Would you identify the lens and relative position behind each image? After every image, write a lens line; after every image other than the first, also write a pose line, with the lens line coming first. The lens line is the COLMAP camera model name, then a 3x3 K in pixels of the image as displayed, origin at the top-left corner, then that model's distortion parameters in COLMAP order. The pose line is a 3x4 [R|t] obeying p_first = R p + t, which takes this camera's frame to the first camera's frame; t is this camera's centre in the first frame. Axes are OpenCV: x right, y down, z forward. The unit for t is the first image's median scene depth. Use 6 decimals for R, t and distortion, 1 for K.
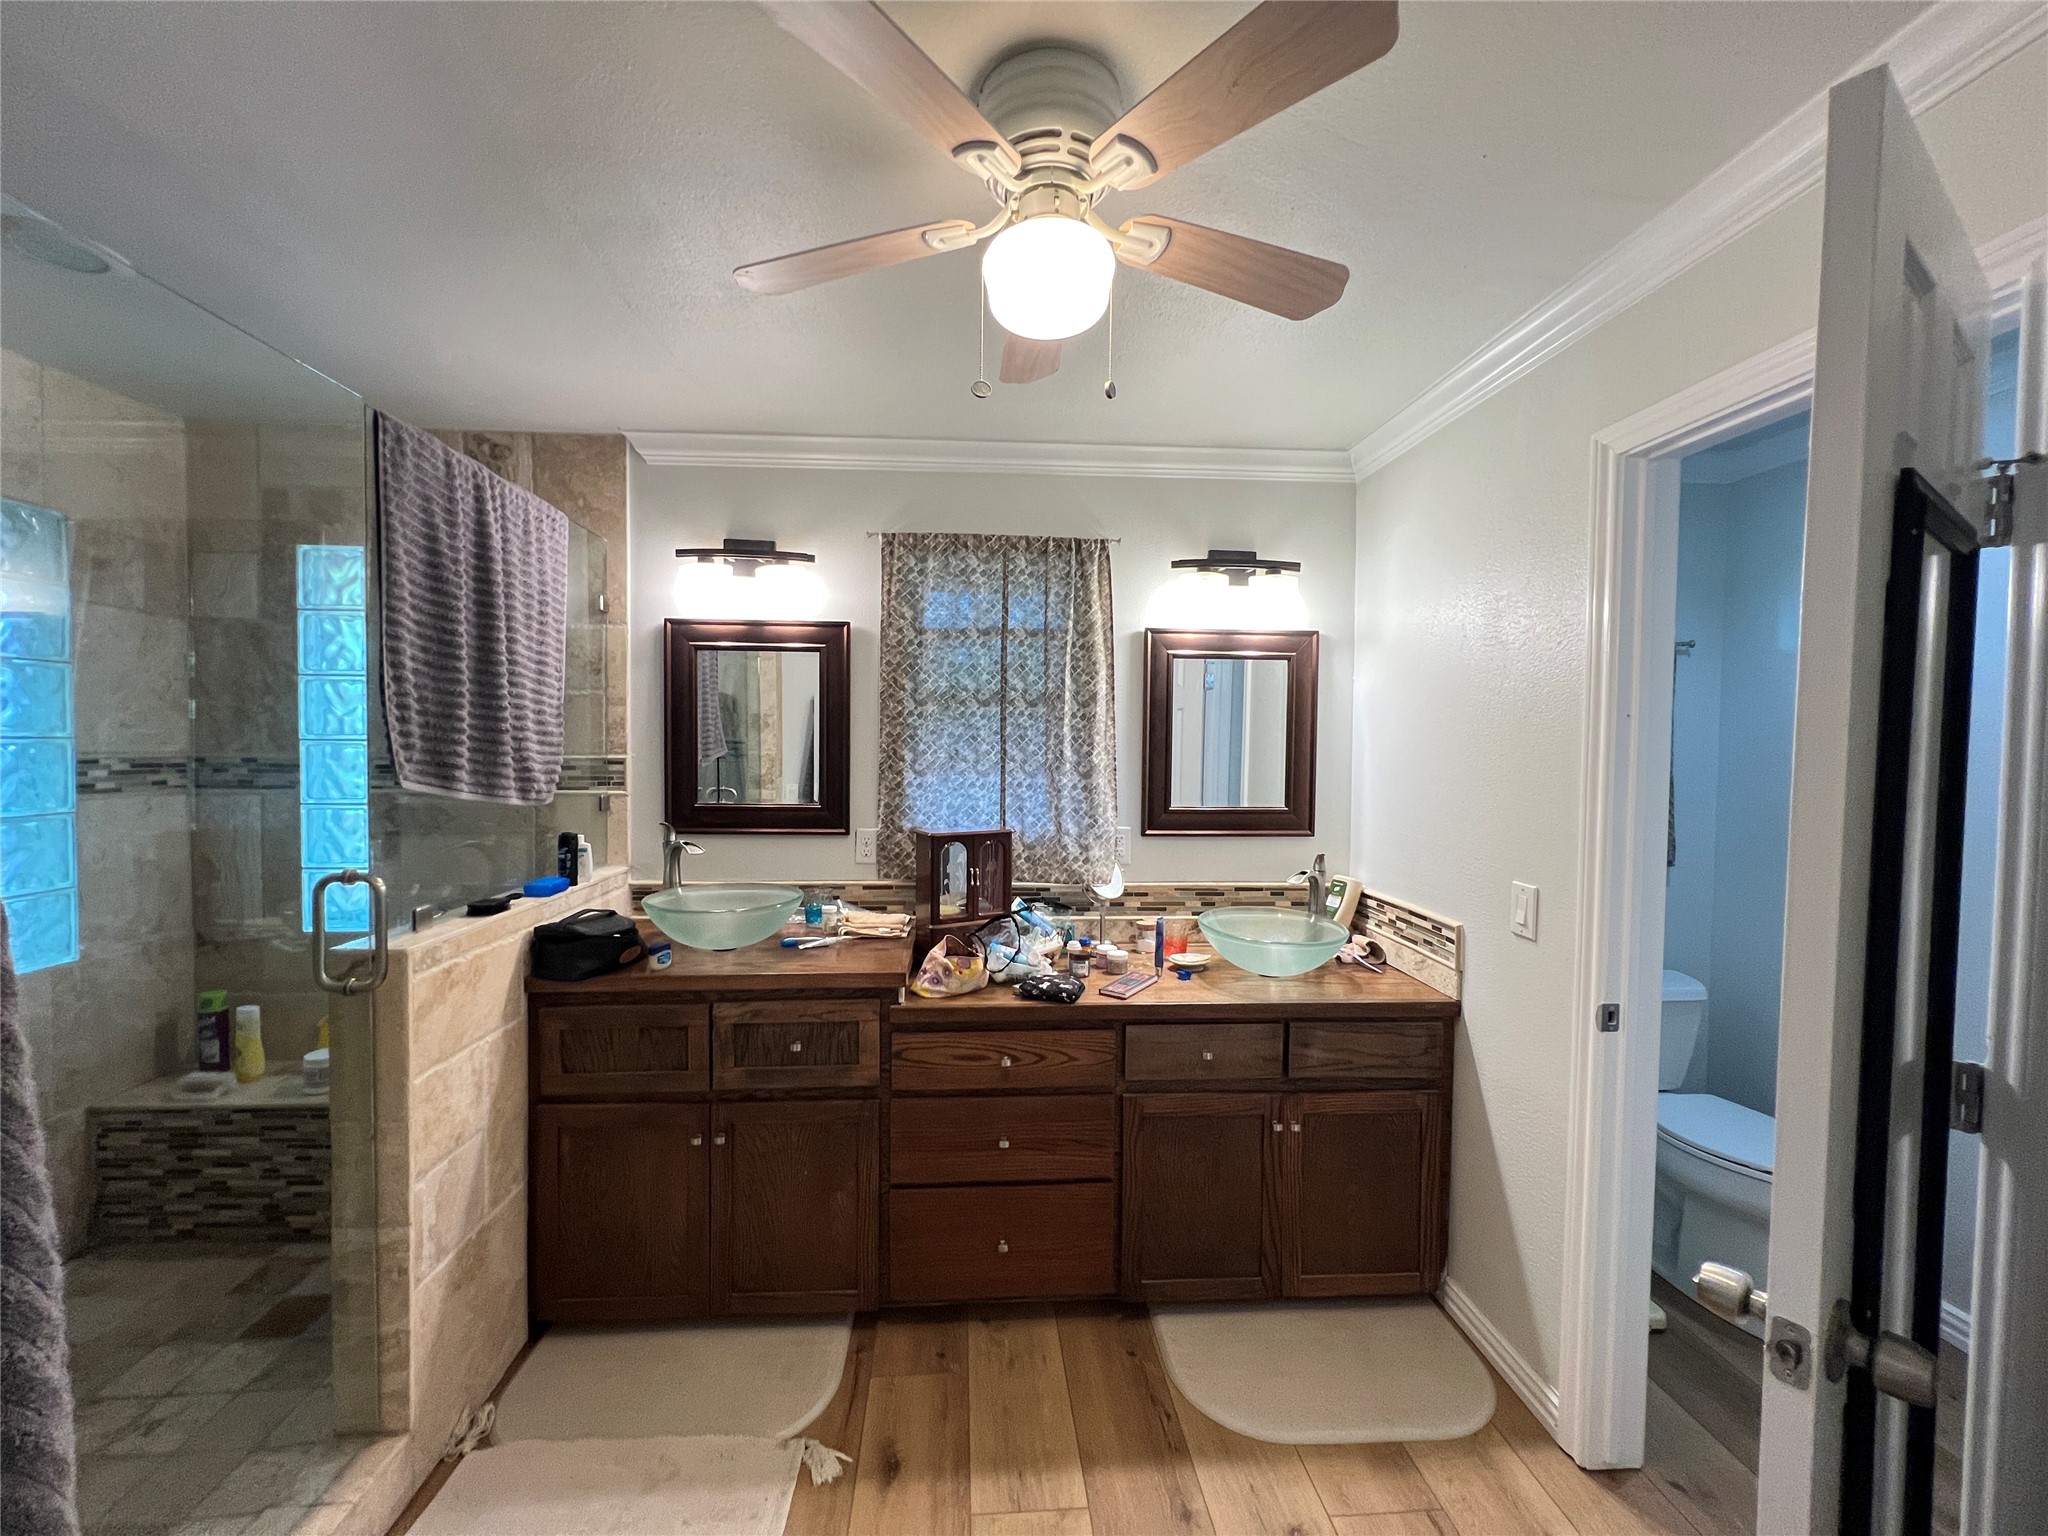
lens RADIAL K [[811.2, 0, 1021.9], [0, 811.2, 771.6], [0, 0, 1]] dist [-0.002149, 0.000260]
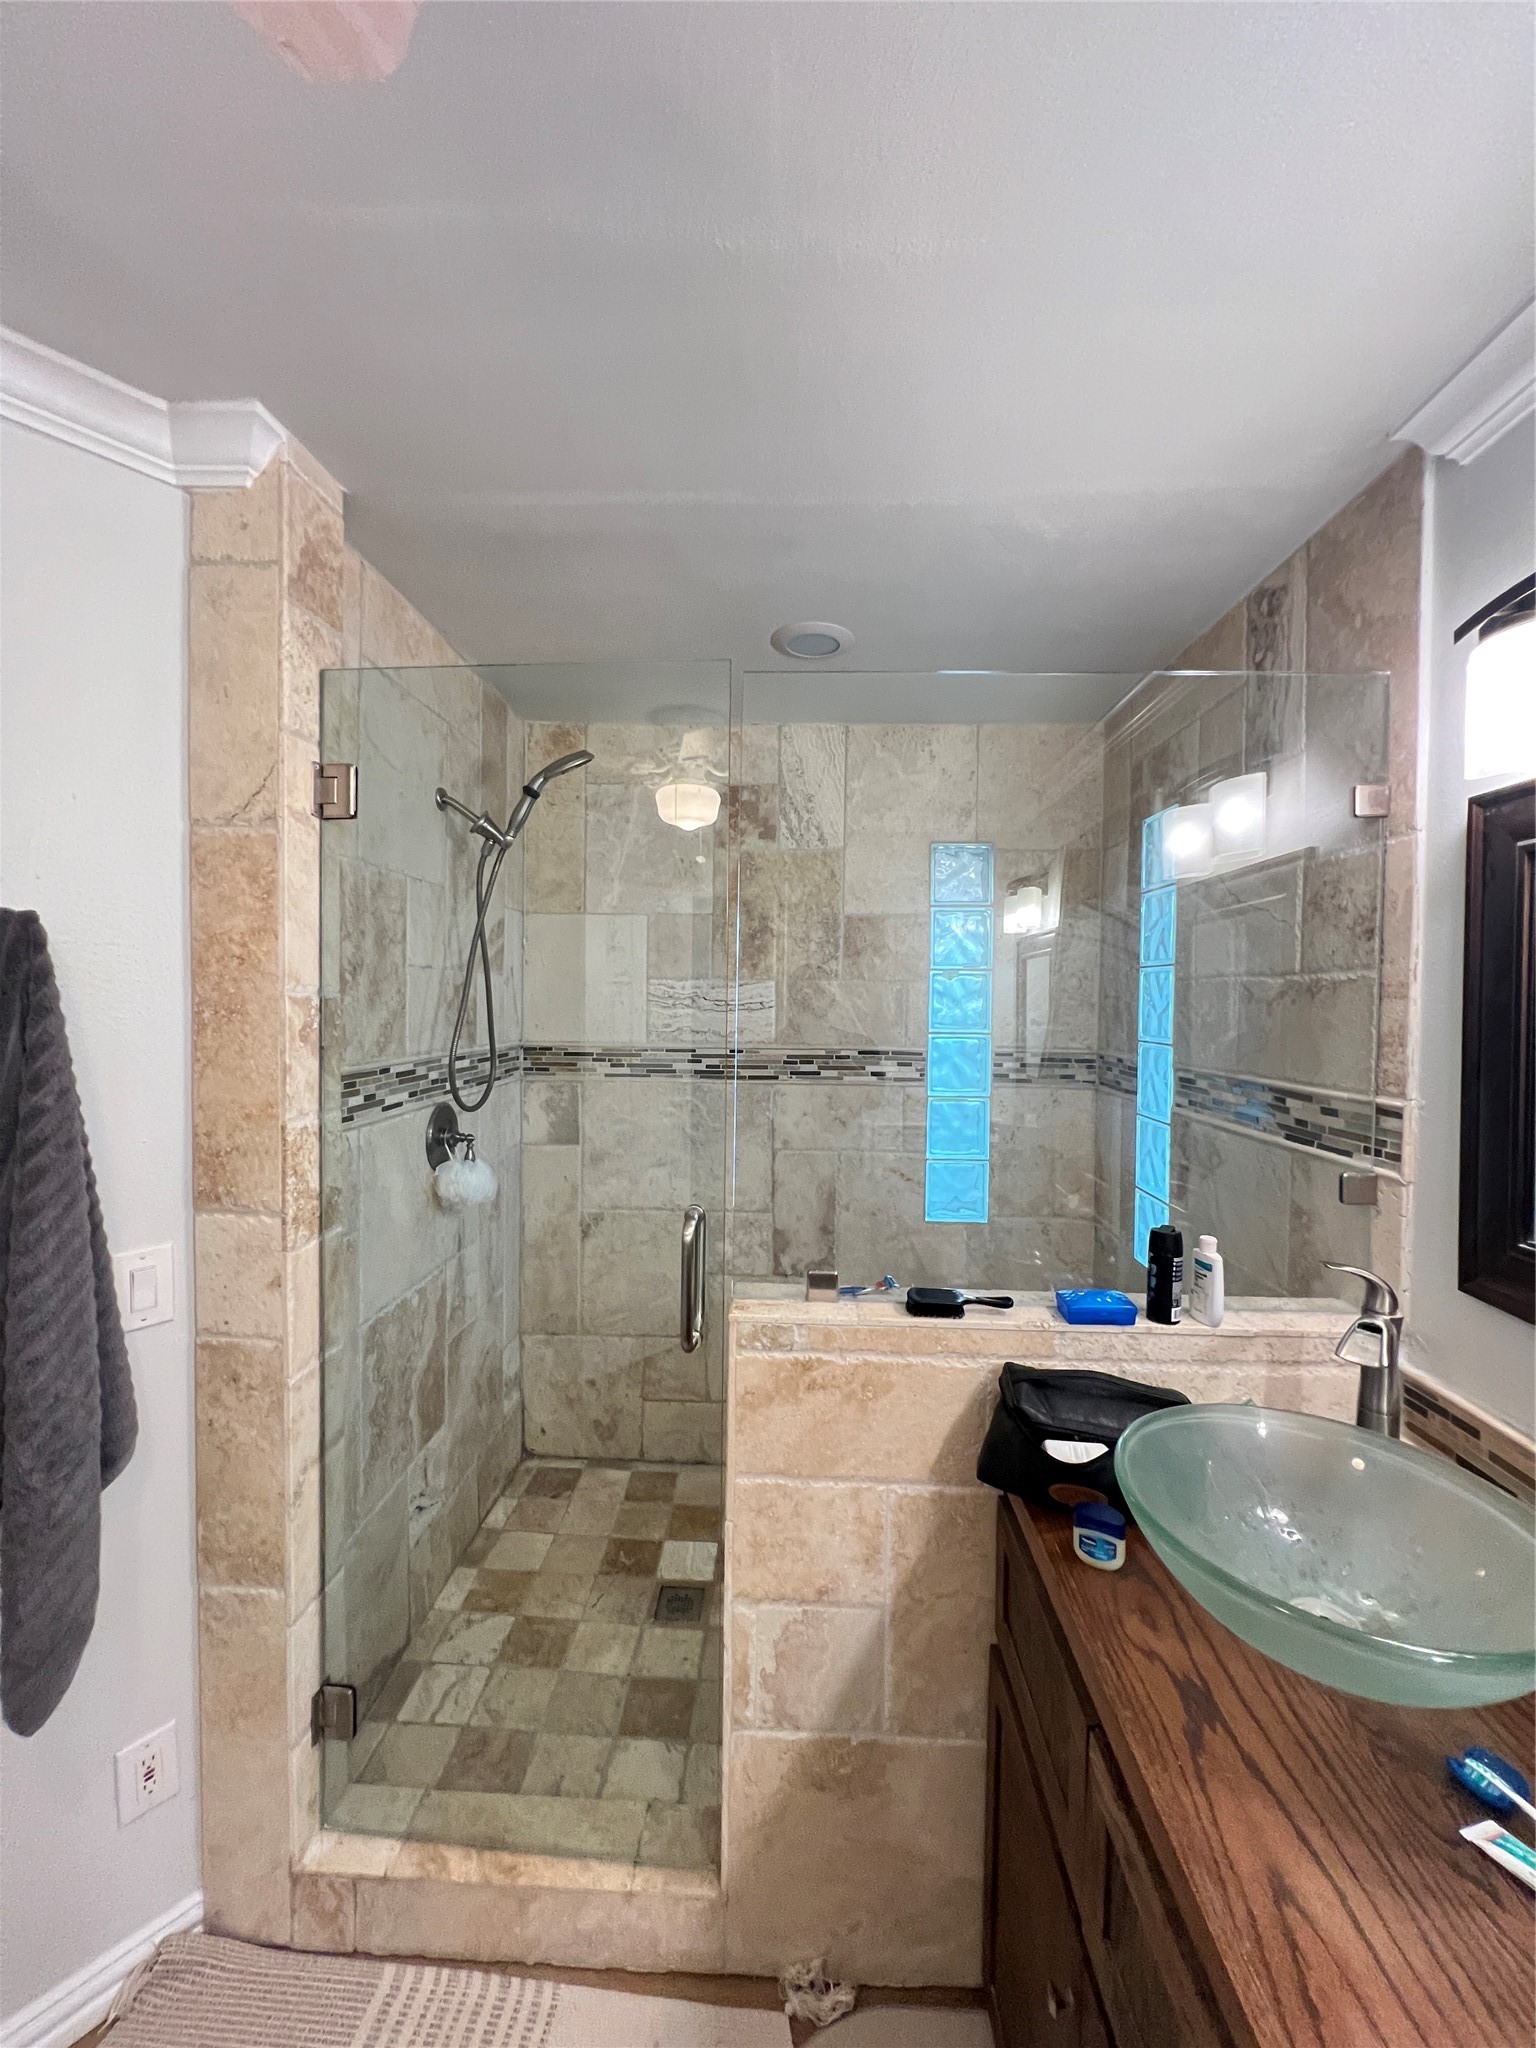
lens RADIAL K [[811.2, 0, 773.5], [0, 811.2, 1013.6], [0, 0, 1]] dist [-0.002149, 0.000260]
pose [[-0.111006, 0.009911, -0.993770, 0.042990], [-0.045026, 0.998873, 0.014992, -0.076441], [0.992799, 0.046410, -0.110434, 0.822291]]
